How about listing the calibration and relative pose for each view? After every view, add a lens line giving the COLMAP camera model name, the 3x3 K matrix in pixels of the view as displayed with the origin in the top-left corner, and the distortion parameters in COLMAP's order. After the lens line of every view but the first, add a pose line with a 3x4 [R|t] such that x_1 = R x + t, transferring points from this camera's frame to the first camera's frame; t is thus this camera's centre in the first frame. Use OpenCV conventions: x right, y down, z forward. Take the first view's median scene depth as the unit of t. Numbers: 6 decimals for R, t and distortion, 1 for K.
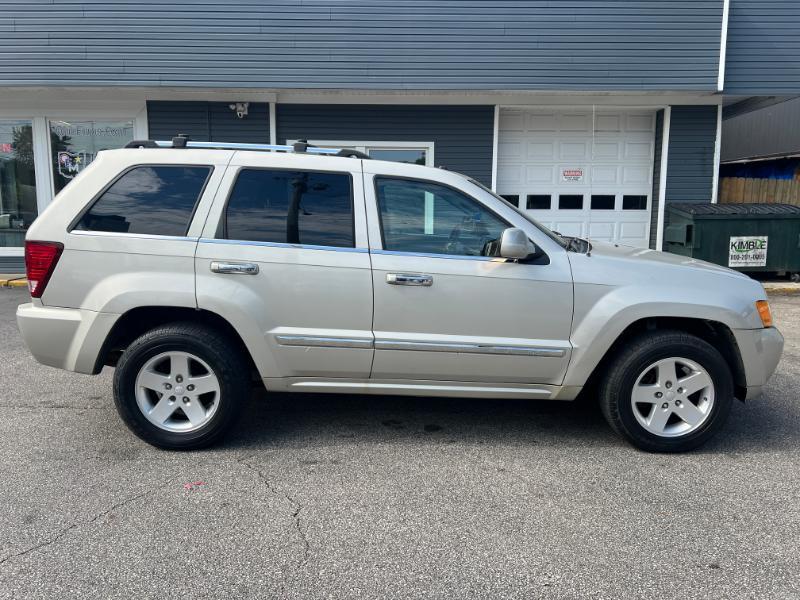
lens RADIAL K [[604.8, 0, 402.0], [0, 604.8, 301.8], [0, 0, 1]] dist [0.046765, -0.053129]
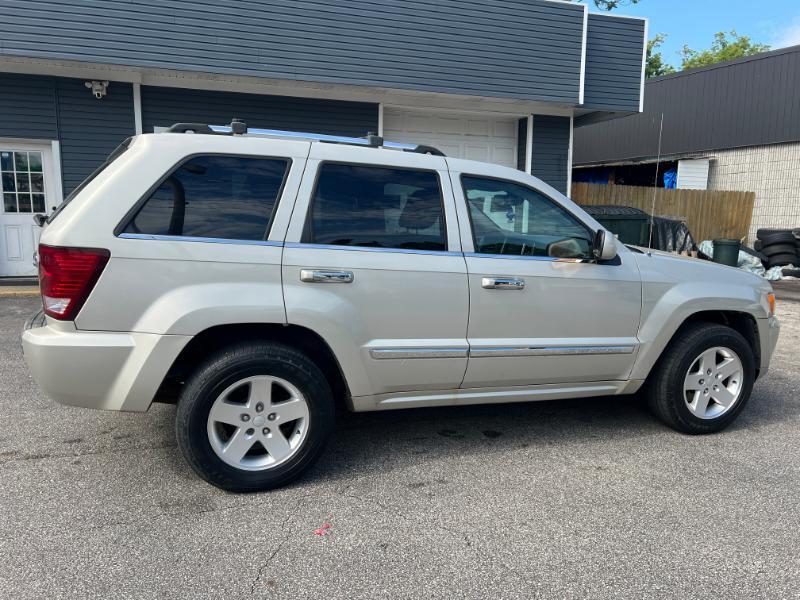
lens RADIAL K [[604.8, 0, 399.7], [0, 604.8, 302.5], [0, 0, 1]] dist [0.046765, -0.053129]
pose [[0.947846, -0.038696, 0.316371, -0.438103], [0.036836, 0.999251, 0.011861, -0.022969], [-0.316593, 0.000412, 0.948561, 0.130602]]
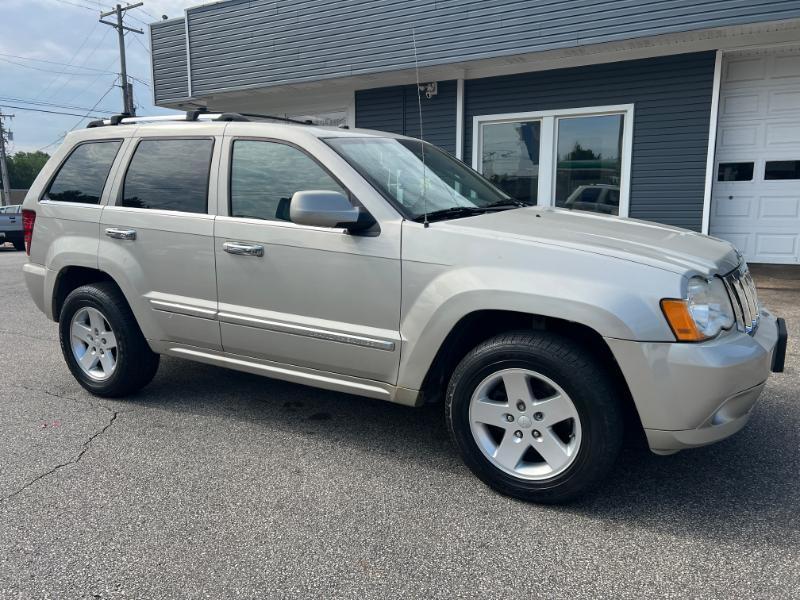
lens RADIAL K [[604.8, 0, 398.8], [0, 604.8, 296.6], [0, 0, 1]] dist [0.046765, -0.053129]
pose [[0.861959, 0.067323, -0.502489, 0.665678], [-0.059228, 0.997729, 0.032077, -0.007597], [0.503507, 0.002112, 0.863988, 0.307313]]
